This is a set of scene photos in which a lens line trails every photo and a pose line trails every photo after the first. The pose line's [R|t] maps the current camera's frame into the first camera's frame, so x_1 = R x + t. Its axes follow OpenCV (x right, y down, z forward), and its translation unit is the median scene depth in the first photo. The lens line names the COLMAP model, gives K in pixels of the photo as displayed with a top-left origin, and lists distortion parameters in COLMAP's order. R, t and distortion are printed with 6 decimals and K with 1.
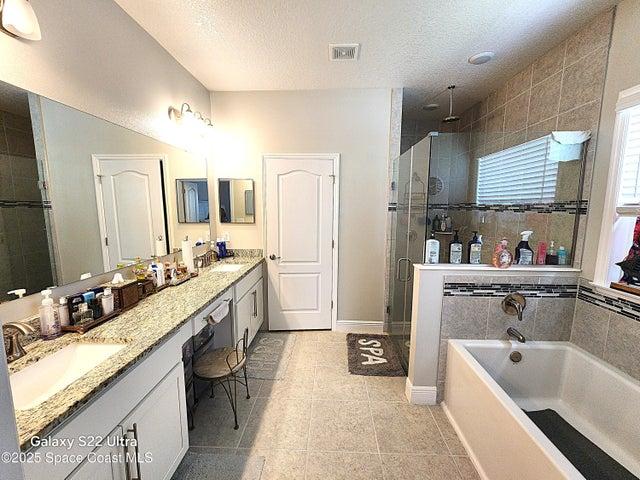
lens RADIAL K [[264.4, 0, 321.7], [0, 264.4, 242.3], [0, 0, 1]] dist [-0.001743, 0.001221]
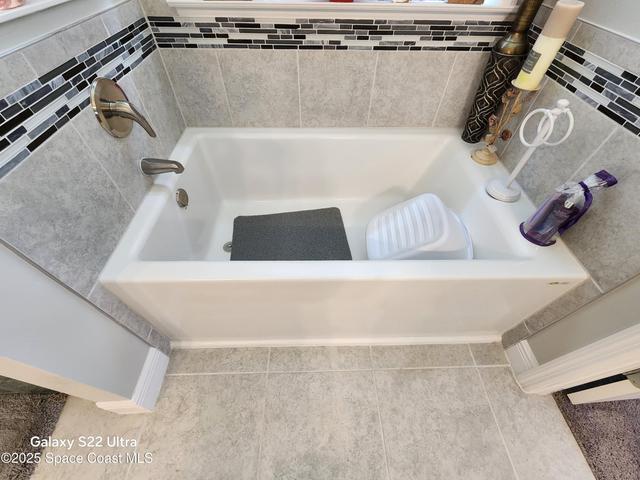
lens RADIAL K [[264.4, 0, 319.7], [0, 264.4, 237.8], [0, 0, 1]] dist [-0.001743, 0.001221]
pose [[-0.060137, -0.768852, 0.636593, 0.265075], [0.122989, 0.627180, 0.769102, 0.072251], [-0.990584, 0.124546, 0.056844, 0.656486]]
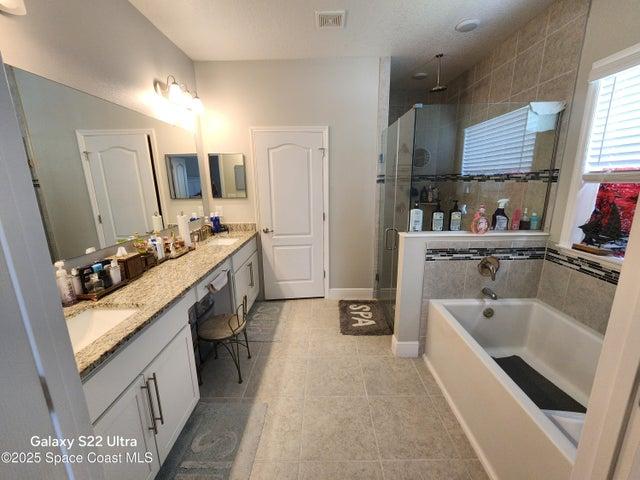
lens RADIAL K [[264.4, 0, 321.5], [0, 264.4, 241.9], [0, 0, 1]] dist [-0.001743, 0.001221]
pose [[0.999299, -0.025348, 0.027567, 0.003583], [0.022663, 0.995342, 0.093708, 0.013383], [-0.029814, -0.093018, 0.995218, -0.064330]]
